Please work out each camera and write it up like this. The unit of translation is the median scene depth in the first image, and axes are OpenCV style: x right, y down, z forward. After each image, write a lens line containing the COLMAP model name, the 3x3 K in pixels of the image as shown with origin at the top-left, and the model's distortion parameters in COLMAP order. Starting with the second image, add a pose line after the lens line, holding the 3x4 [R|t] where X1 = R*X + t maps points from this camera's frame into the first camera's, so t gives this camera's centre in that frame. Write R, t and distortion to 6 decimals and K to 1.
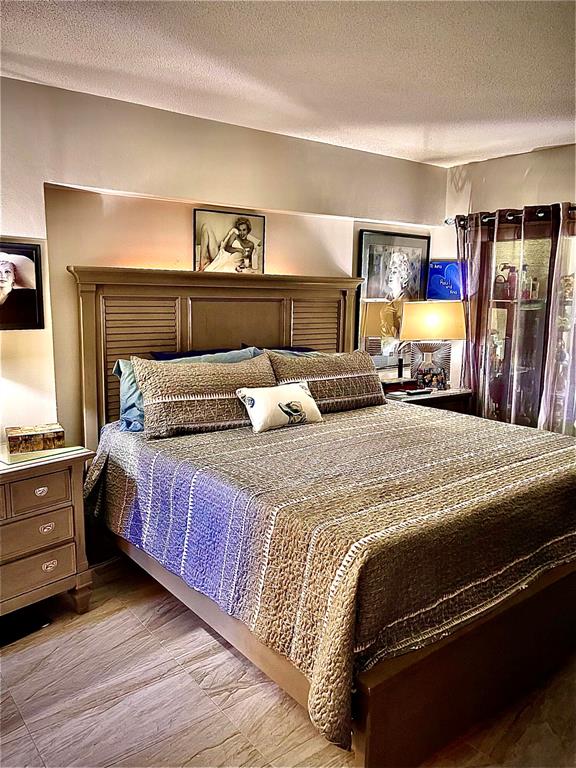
lens RADIAL K [[587.8, 0, 288.0], [0, 587.8, 384.0], [0, 0, 1]] dist [0.062270, -0.065026]
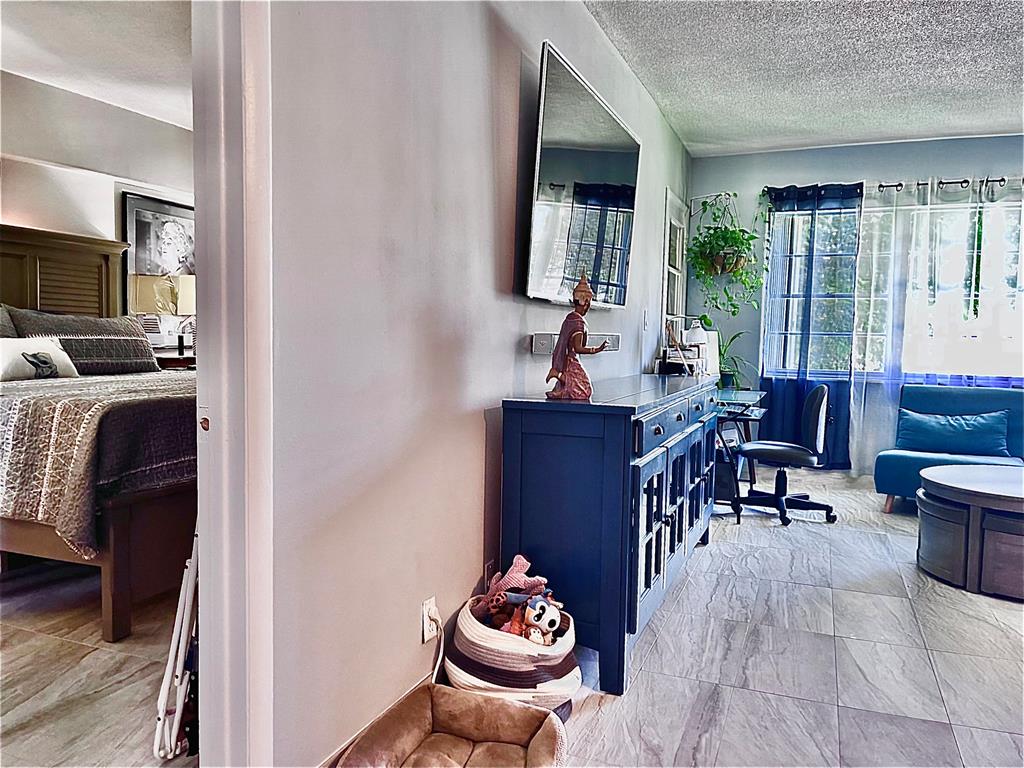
lens RADIAL K [[783.8, 0, 498.8], [0, 783.8, 388.2], [0, 0, 1]] dist [0.062270, -0.065026]
pose [[0.868275, -0.034477, 0.494883, 0.012378], [0.074137, 0.995397, -0.060727, 0.187722], [-0.490512, 0.089417, 0.866835, -0.375413]]
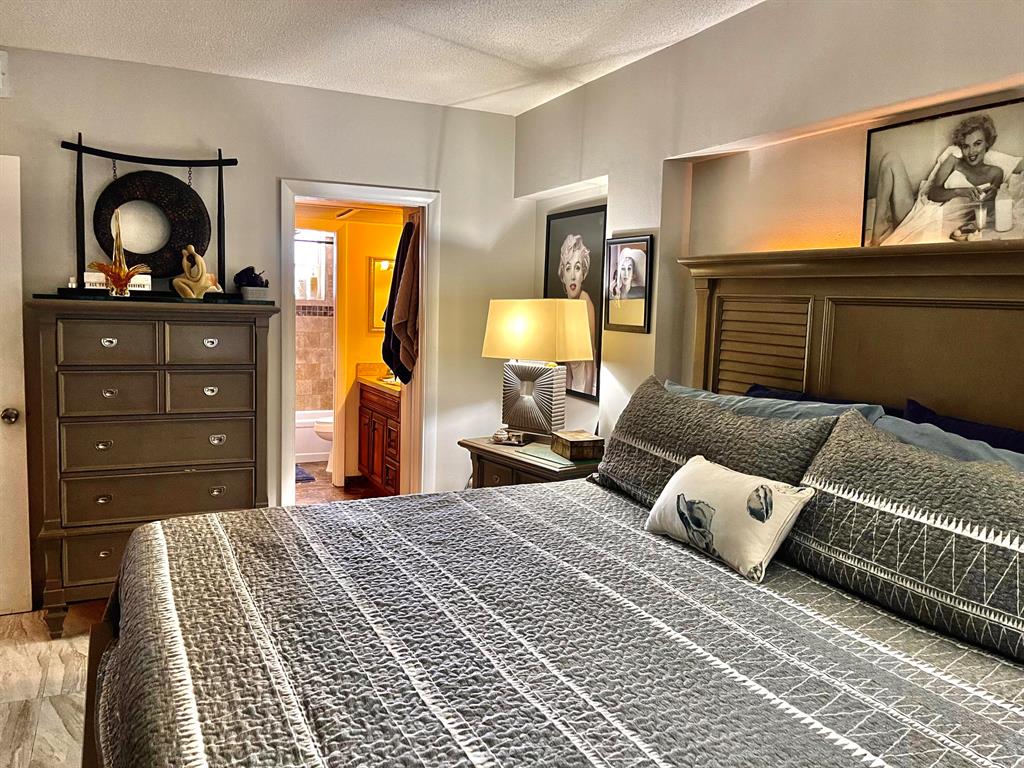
lens RADIAL K [[783.8, 0, 498.8], [0, 783.8, 388.2], [0, 0, 1]] dist [0.062270, -0.065026]
pose [[-0.212291, 0.105261, -0.971521, 0.594071], [-0.164666, 0.976112, 0.141740, -0.113608], [0.963233, 0.190067, -0.189887, 0.823710]]
